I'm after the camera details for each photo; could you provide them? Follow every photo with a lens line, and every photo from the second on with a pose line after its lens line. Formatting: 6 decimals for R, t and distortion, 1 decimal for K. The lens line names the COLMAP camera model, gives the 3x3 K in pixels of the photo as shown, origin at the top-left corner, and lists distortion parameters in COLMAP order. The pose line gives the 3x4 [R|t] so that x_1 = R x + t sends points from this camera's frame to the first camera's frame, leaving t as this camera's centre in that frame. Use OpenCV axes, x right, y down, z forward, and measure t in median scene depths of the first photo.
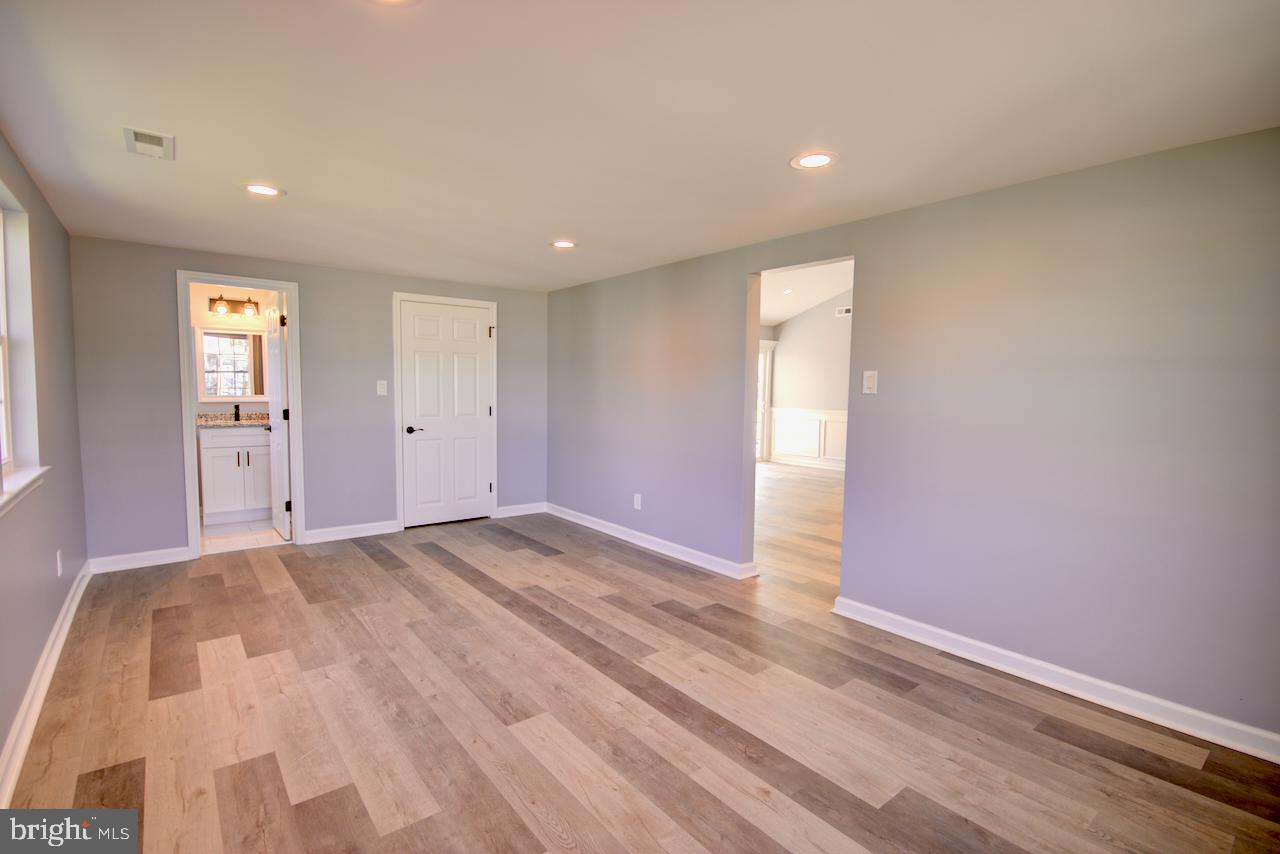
lens RADIAL K [[593.8, 0, 632.9], [0, 593.8, 430.5], [0, 0, 1]] dist [0.005026, -0.004547]
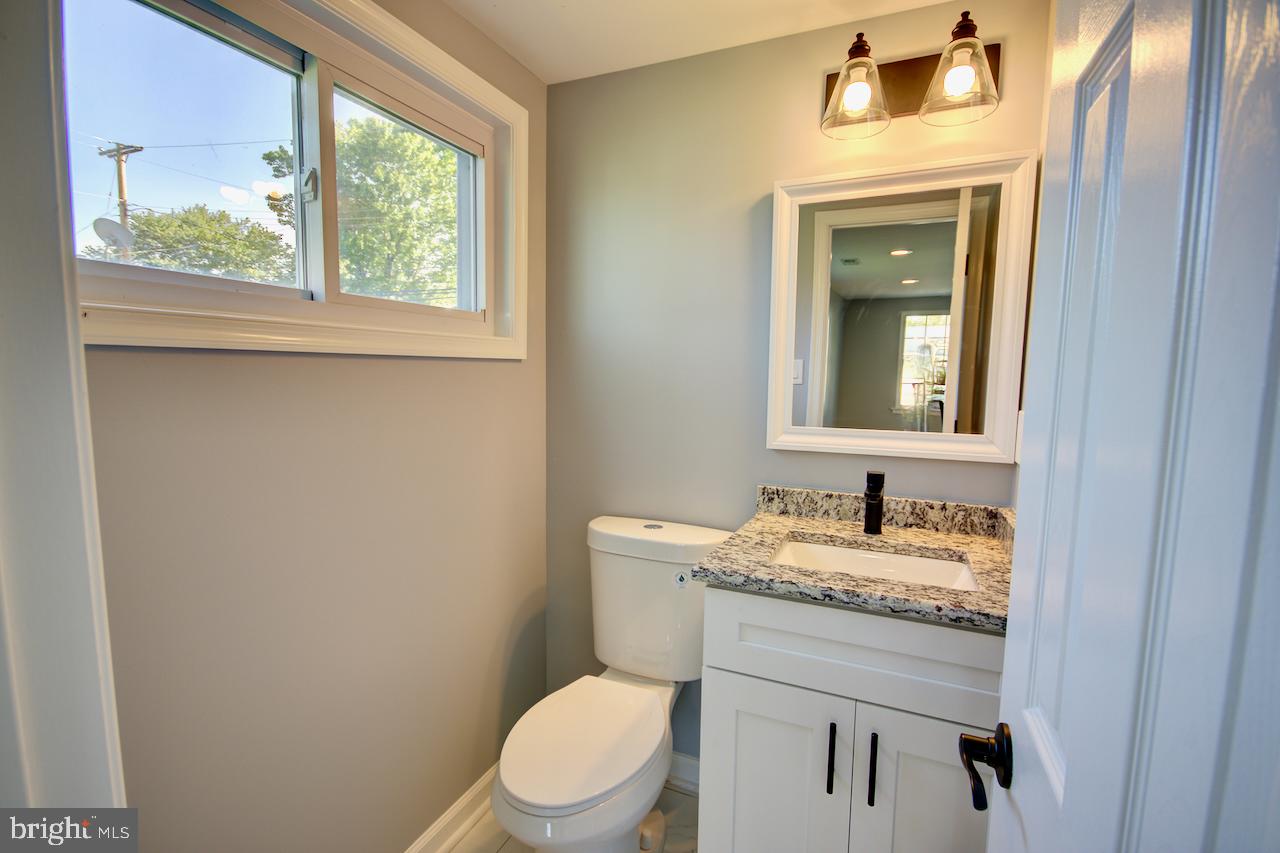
lens RADIAL K [[593.8, 0, 641.1], [0, 593.8, 428.3], [0, 0, 1]] dist [0.005026, -0.004547]
pose [[0.478327, 0.085572, -0.874002, -0.489064], [-0.076256, 0.995529, 0.055736, -0.068402], [0.874865, 0.039987, 0.482714, 0.782414]]
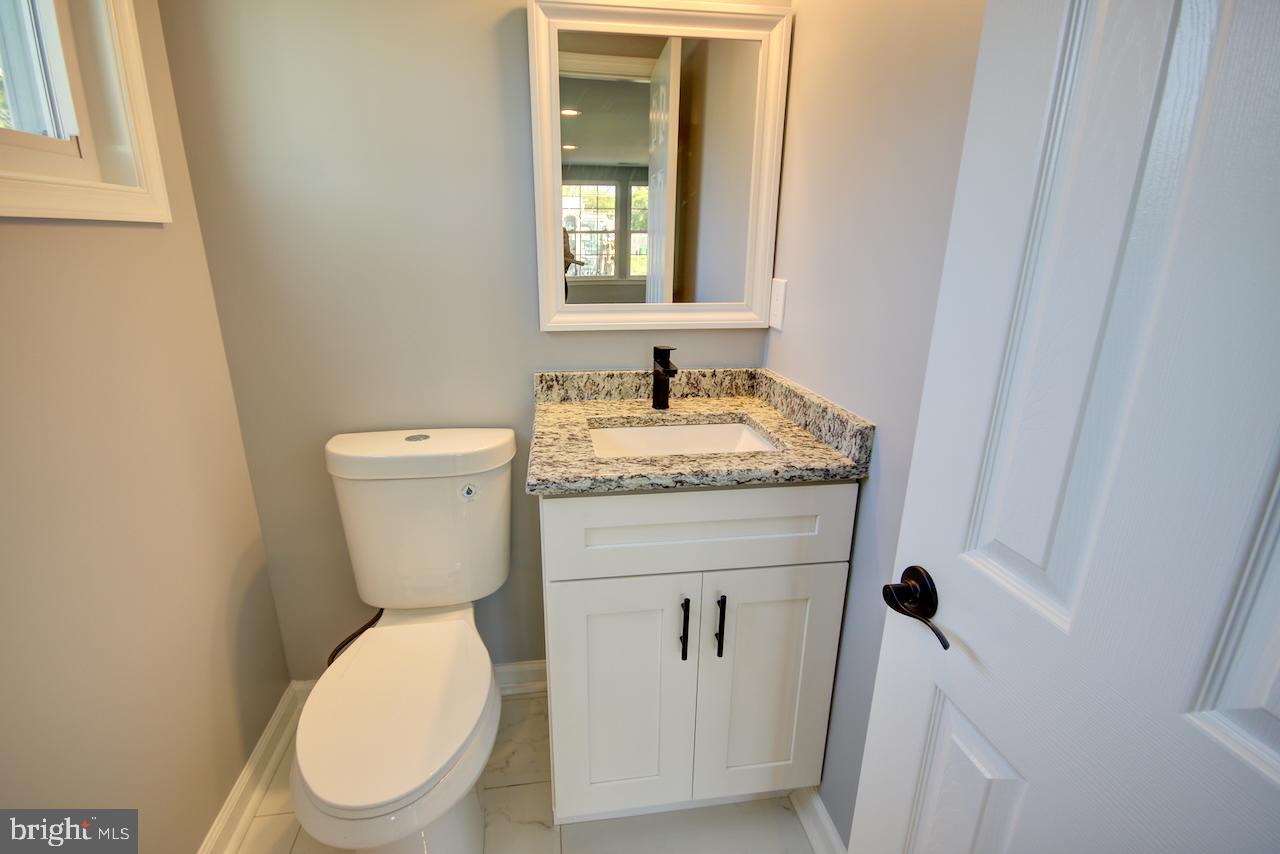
lens RADIAL K [[593.8, 0, 638.1], [0, 593.8, 430.2], [0, 0, 1]] dist [0.005026, -0.004547]
pose [[0.875432, 0.145460, -0.460934, -0.550821], [-0.039664, 0.972045, 0.231421, -0.066790], [0.481711, -0.184311, 0.856729, 0.766881]]
